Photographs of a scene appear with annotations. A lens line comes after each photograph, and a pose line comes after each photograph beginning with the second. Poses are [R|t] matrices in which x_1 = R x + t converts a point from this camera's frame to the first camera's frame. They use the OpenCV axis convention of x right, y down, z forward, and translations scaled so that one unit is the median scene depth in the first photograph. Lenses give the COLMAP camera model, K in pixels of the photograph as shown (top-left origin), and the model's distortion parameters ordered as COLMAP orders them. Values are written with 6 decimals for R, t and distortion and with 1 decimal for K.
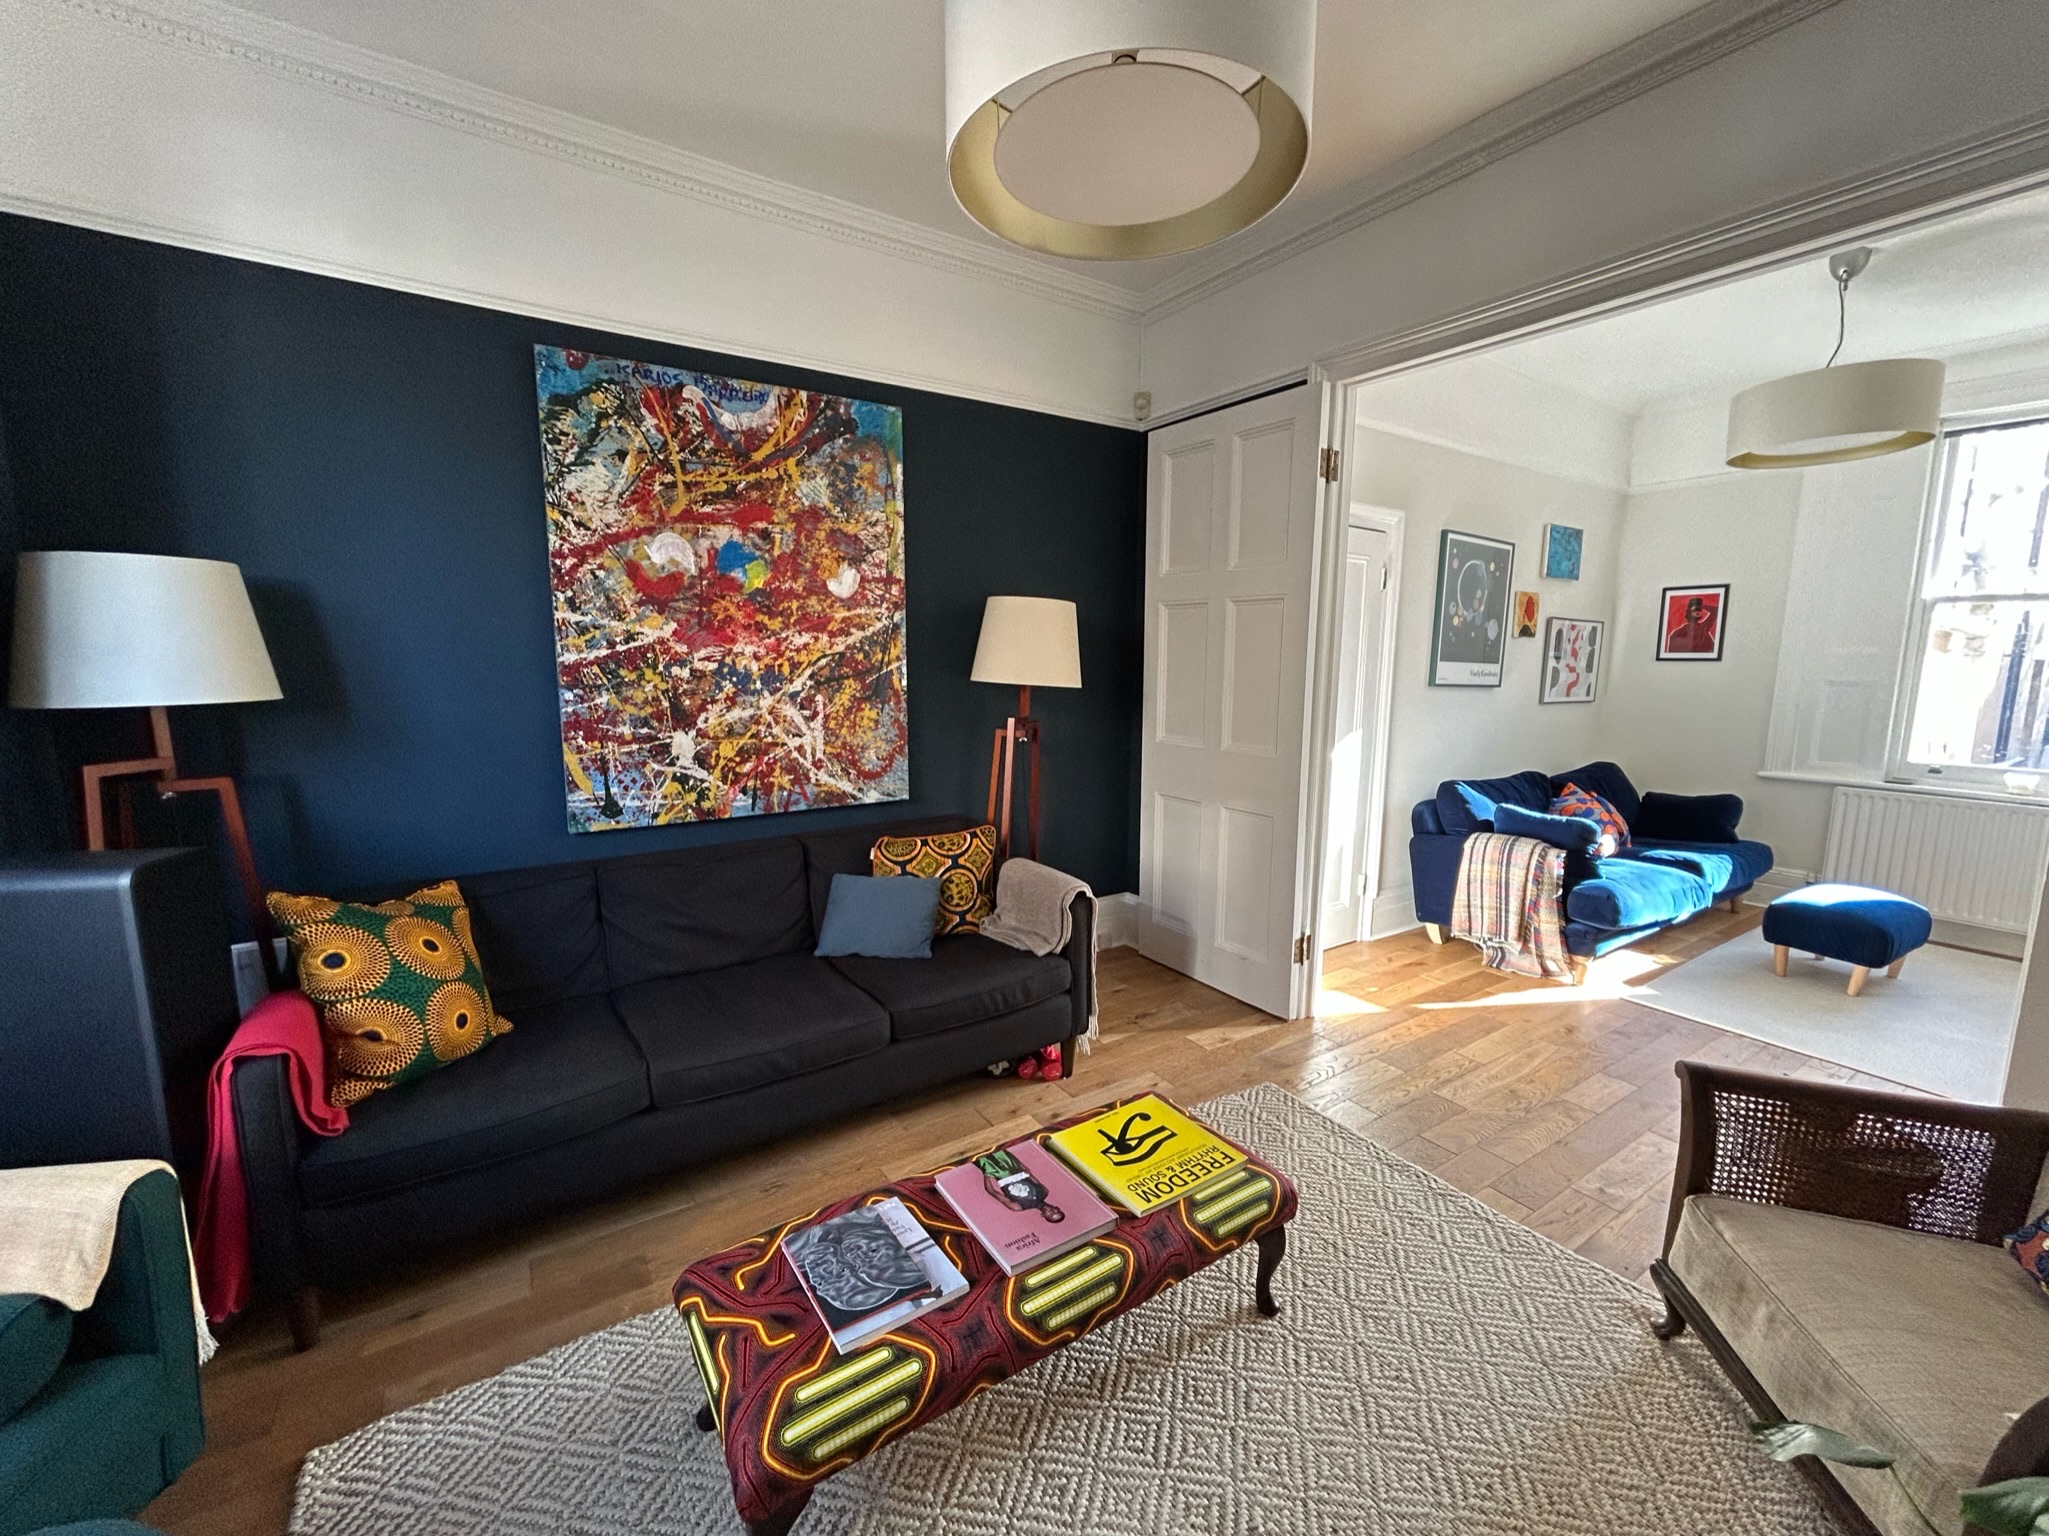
lens RADIAL K [[818.9, 0, 1024.5], [0, 818.9, 768.0], [0, 0, 1]] dist [-0.006929, -0.000035]
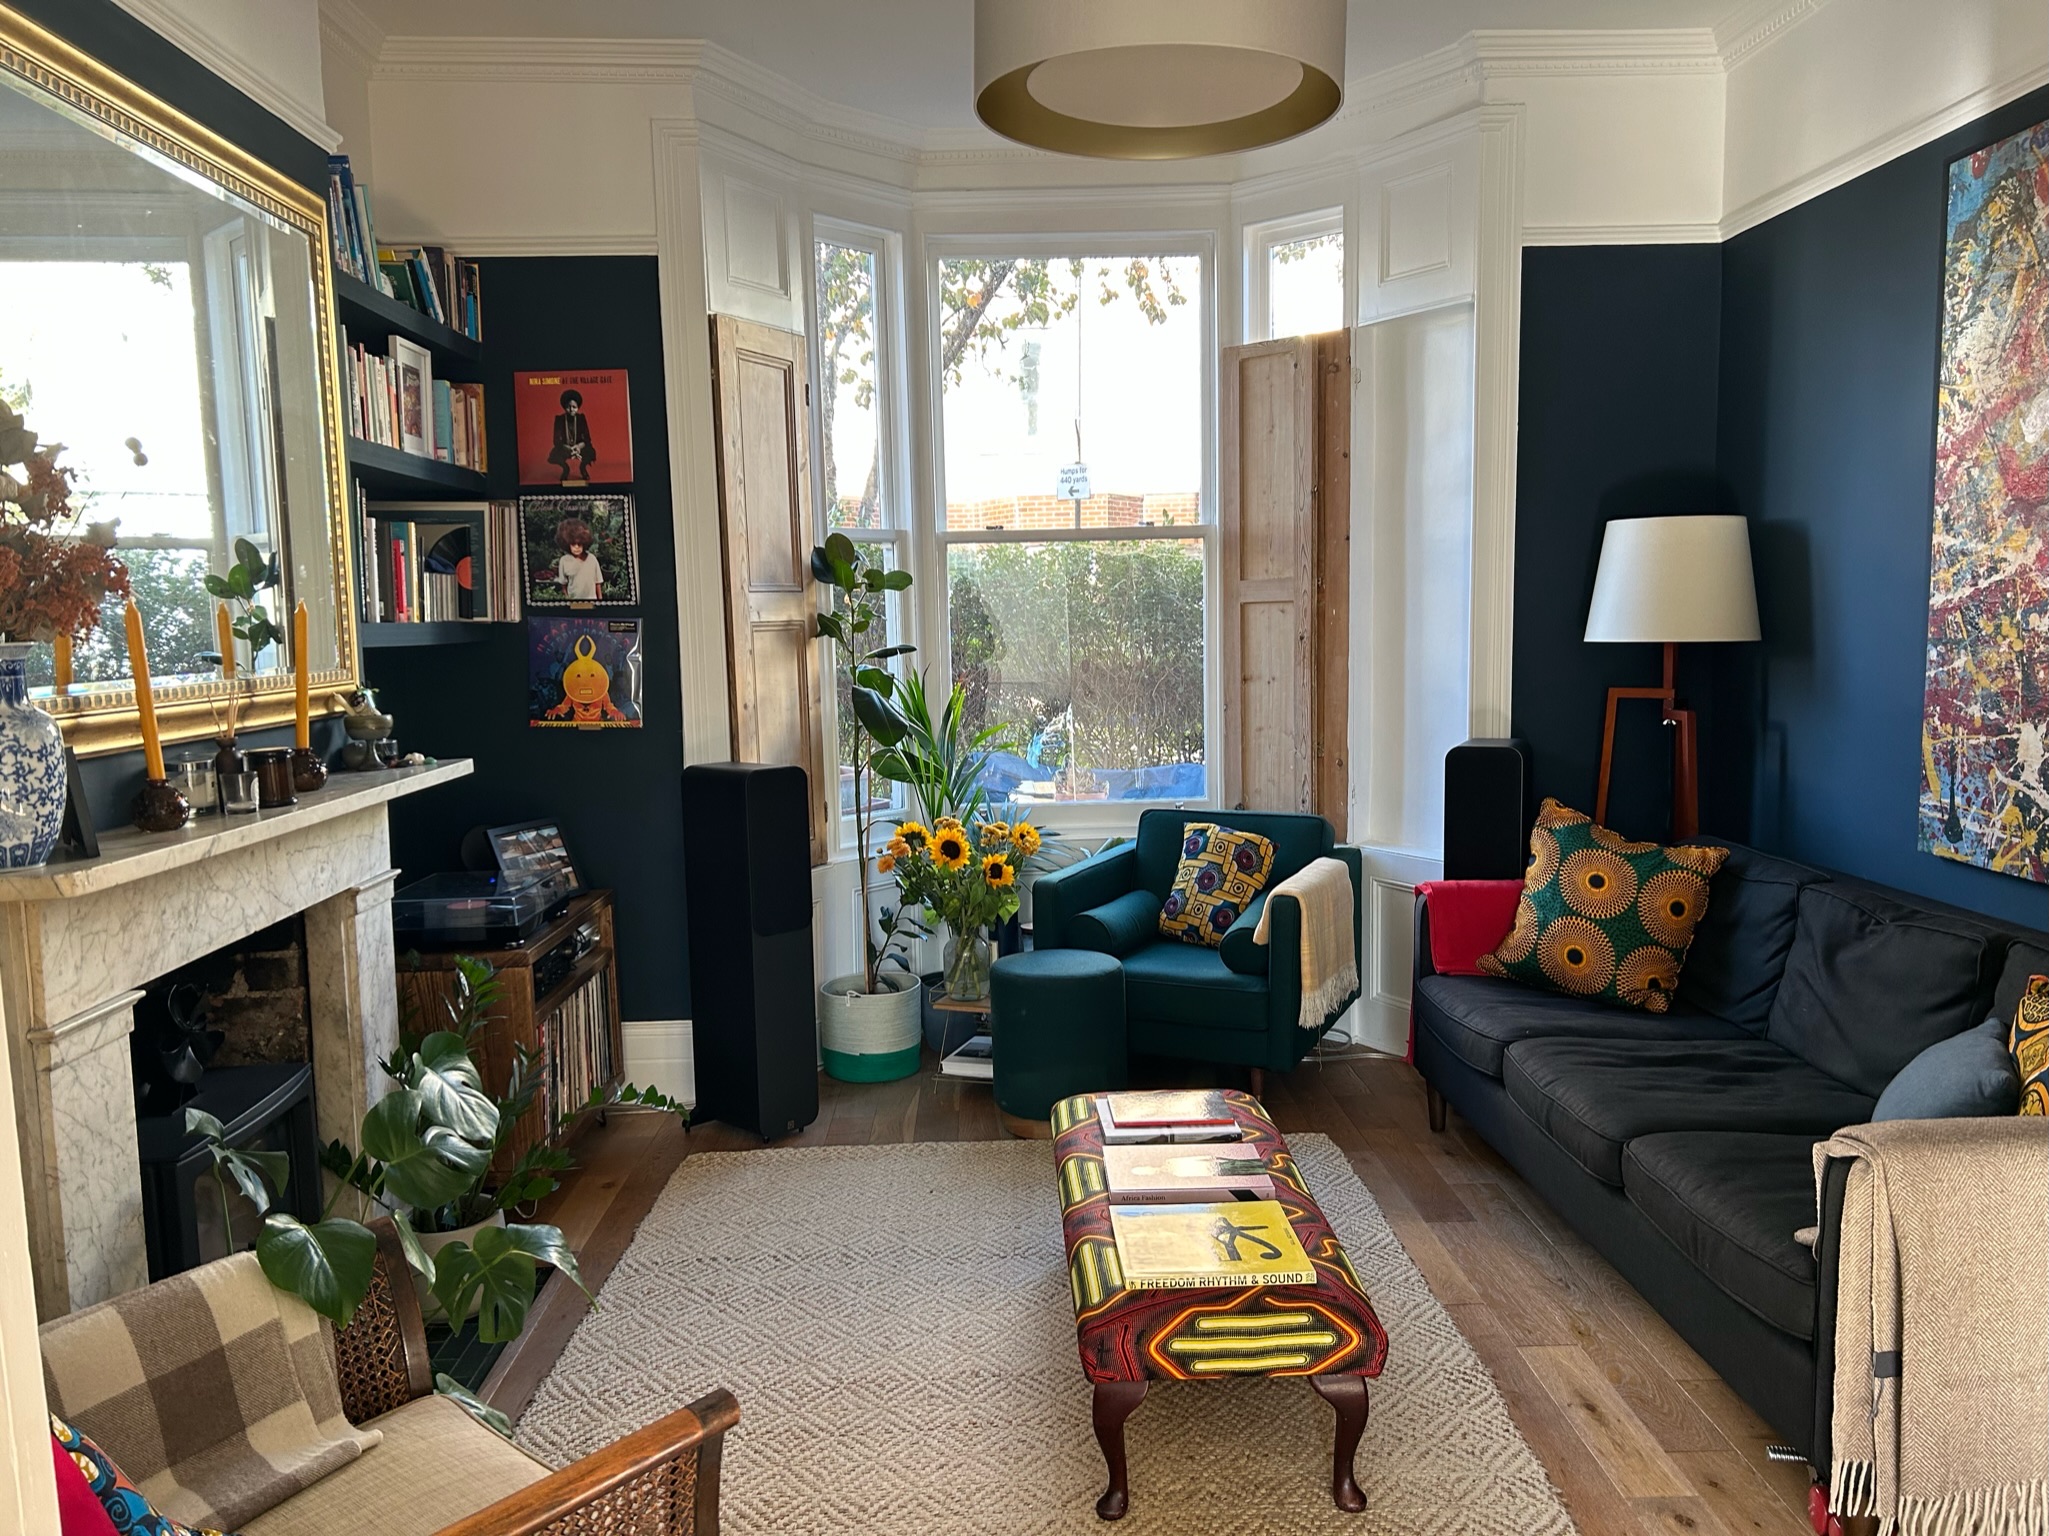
lens RADIAL K [[1510.0, 0, 1024.5], [0, 1510.0, 768.0], [0, 0, 1]] dist [0.073592, -0.086832]
pose [[-0.521200, 0.094495, -0.848187, 0.936171], [-0.103318, 0.979555, 0.172618, -0.134490], [0.847157, 0.177602, -0.500781, 0.984588]]
